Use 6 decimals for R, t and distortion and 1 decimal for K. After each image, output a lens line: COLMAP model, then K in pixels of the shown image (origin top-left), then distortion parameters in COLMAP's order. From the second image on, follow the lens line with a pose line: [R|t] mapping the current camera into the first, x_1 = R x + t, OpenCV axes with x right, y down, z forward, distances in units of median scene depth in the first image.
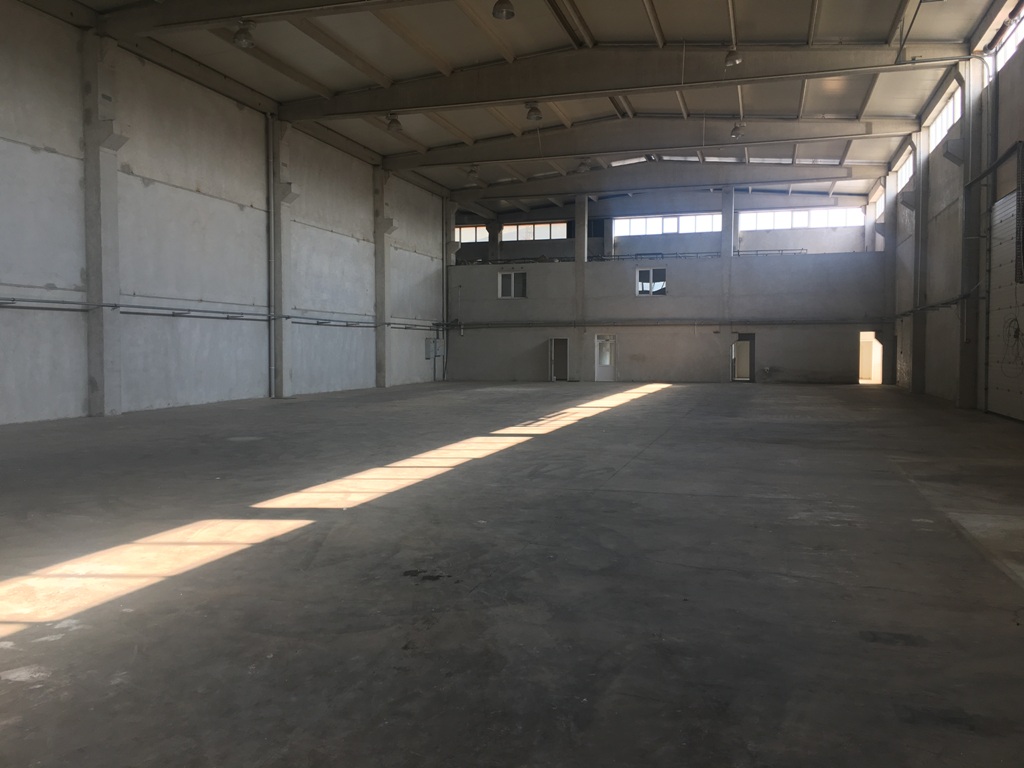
lens RADIAL K [[876.0, 0, 504.8], [0, 876.0, 380.4], [0, 0, 1]] dist [0.083897, -0.122921]
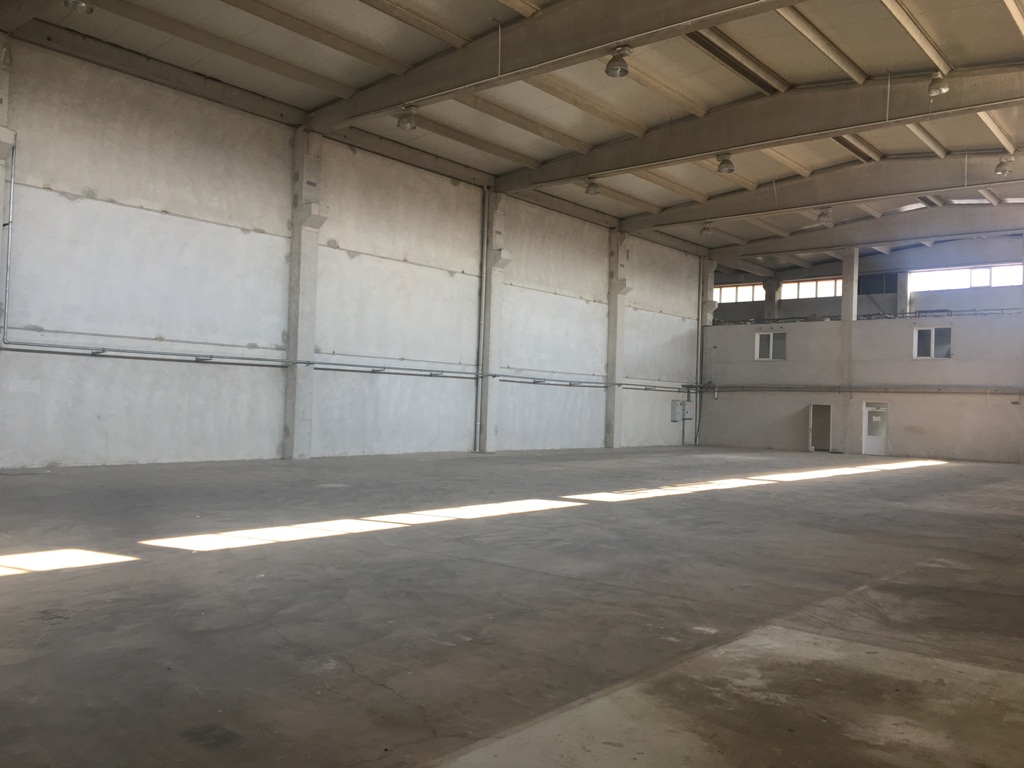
lens RADIAL K [[876.0, 0, 504.1], [0, 876.0, 379.8], [0, 0, 1]] dist [0.083897, -0.122921]
pose [[0.918876, 0.018547, -0.394111, 0.177219], [-0.046159, 0.997088, -0.060696, -0.004110], [0.391838, 0.073963, 0.917056, 0.046916]]
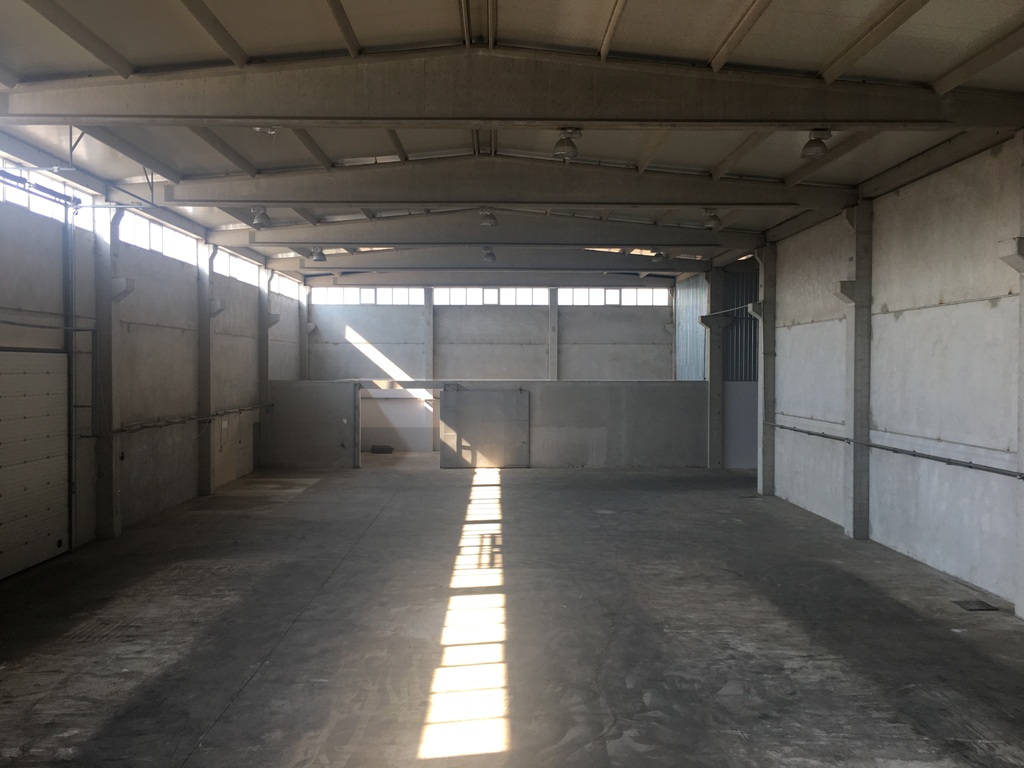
lens RADIAL K [[876.0, 0, 507.5], [0, 876.0, 378.9], [0, 0, 1]] dist [0.083897, -0.122921]
pose [[-0.952756, 0.003766, -0.303712, 0.235863], [-0.011689, 0.998728, 0.049055, -0.158345], [0.303511, 0.050288, -0.951500, 1.443810]]
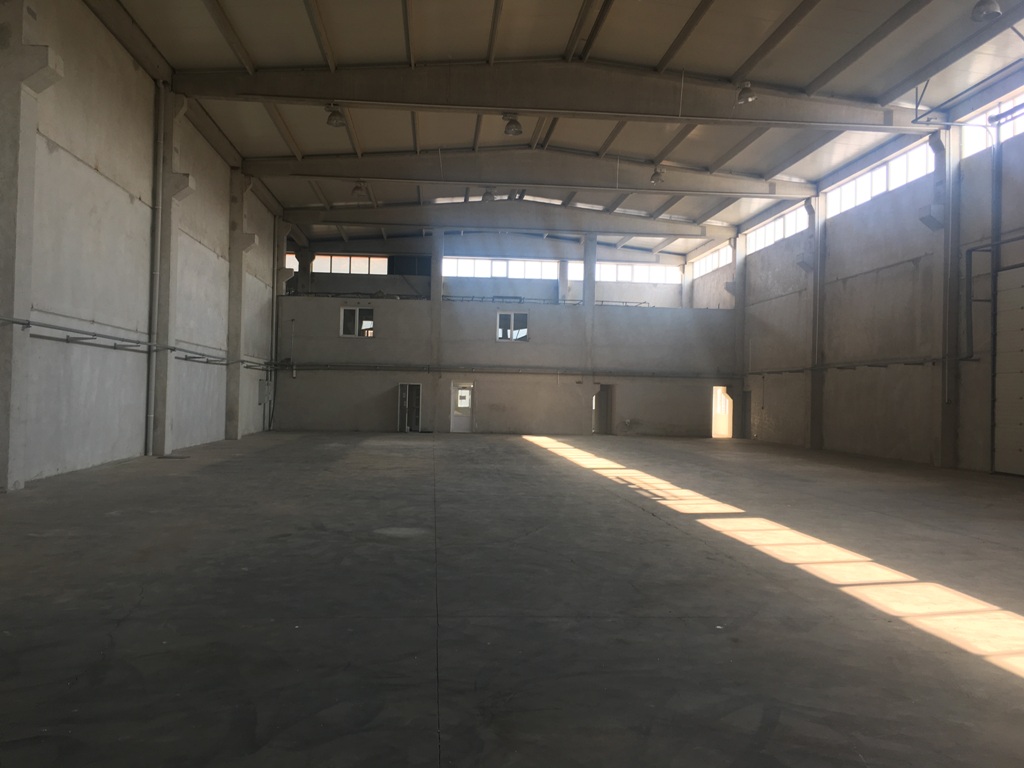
lens RADIAL K [[876.0, 0, 504.6], [0, 876.0, 380.0], [0, 0, 1]] dist [0.083897, -0.122921]
pose [[0.930262, 0.028708, 0.365772, -0.260657], [-0.009954, 0.998542, -0.053056, -0.007911], [-0.366761, 0.045715, 0.929191, 0.193147]]
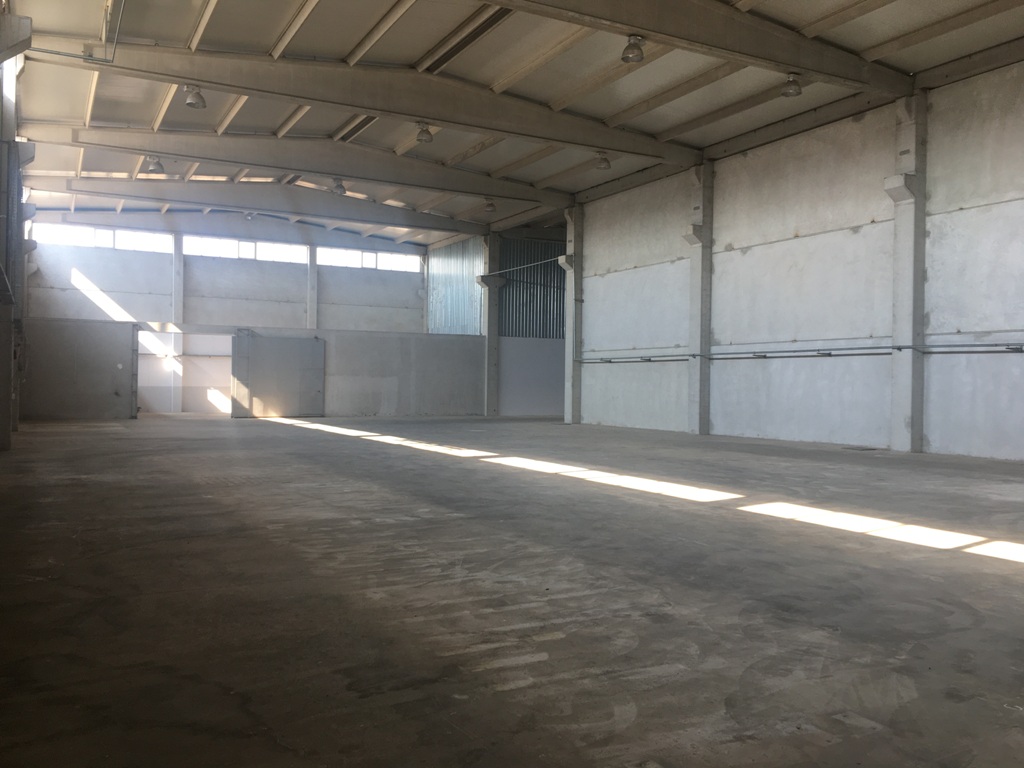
lens RADIAL K [[876.0, 0, 508.8], [0, 876.0, 381.2], [0, 0, 1]] dist [0.083897, -0.122921]
pose [[-0.710165, -0.007840, -0.703991, 0.549320], [-0.035252, 0.999080, 0.024435, -0.049931], [0.703152, 0.042170, -0.709788, 1.323011]]
